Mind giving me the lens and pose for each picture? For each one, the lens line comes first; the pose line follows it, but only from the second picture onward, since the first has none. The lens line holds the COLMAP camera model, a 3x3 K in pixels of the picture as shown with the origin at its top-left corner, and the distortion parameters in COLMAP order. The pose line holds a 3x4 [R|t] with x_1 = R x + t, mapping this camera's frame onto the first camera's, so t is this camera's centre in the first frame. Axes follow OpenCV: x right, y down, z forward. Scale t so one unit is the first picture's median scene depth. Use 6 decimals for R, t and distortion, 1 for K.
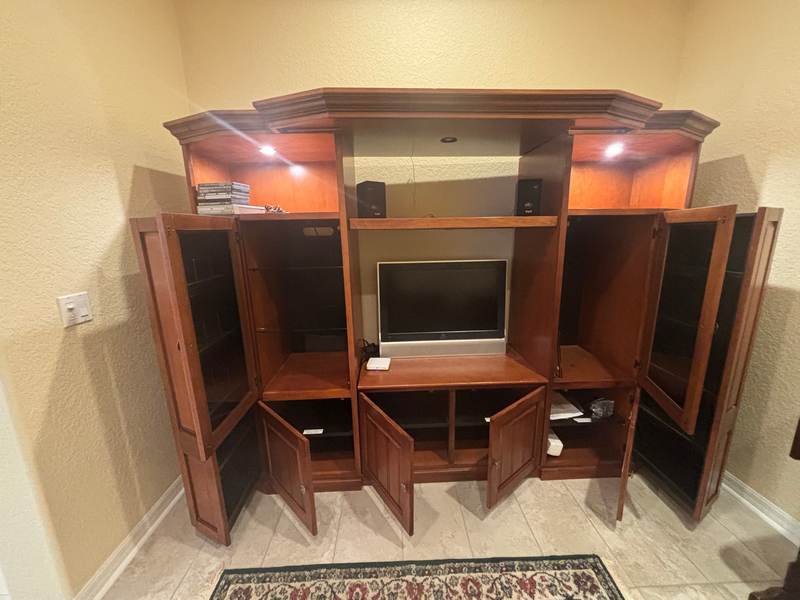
lens RADIAL K [[320.2, 0, 400.0], [0, 320.2, 300.0], [0, 0, 1]] dist [-0.000194, -0.000125]
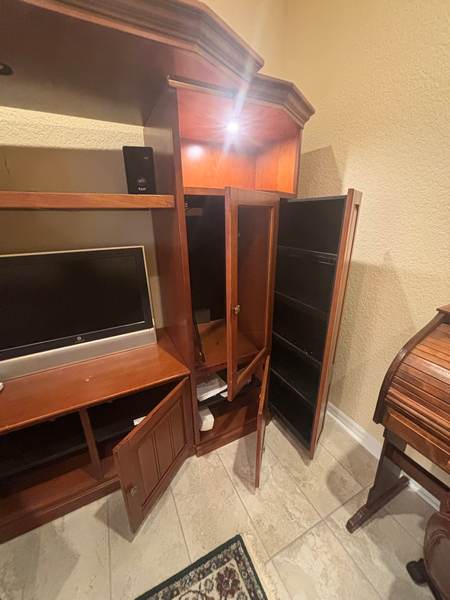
lens RADIAL K [[240.2, 0, 223.7], [0, 240.2, 299.2], [0, 0, 1]] dist [-0.000194, -0.000125]
pose [[0.909477, -0.134359, 0.393445, 0.319734], [0.086076, 0.986688, 0.137976, -0.065129], [-0.406746, -0.091620, 0.908935, 0.333654]]
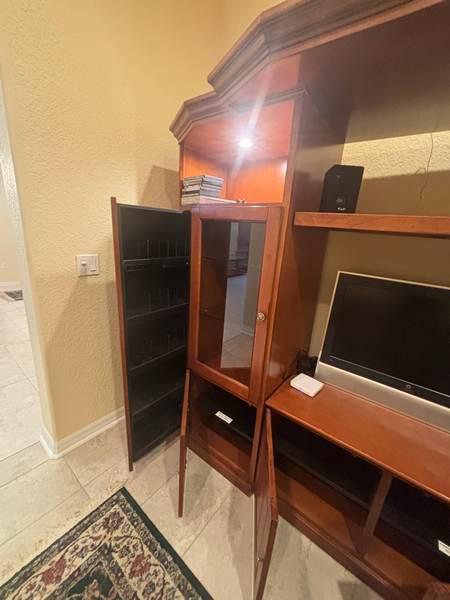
lens RADIAL K [[240.2, 0, 223.7], [0, 240.2, 299.2], [0, 0, 1]] dist [-0.000194, -0.000125]
pose [[0.760874, 0.253103, -0.597503, 0.117710], [-0.221396, 0.966799, 0.127606, -0.075402], [0.609962, 0.035193, 0.791649, 0.396541]]
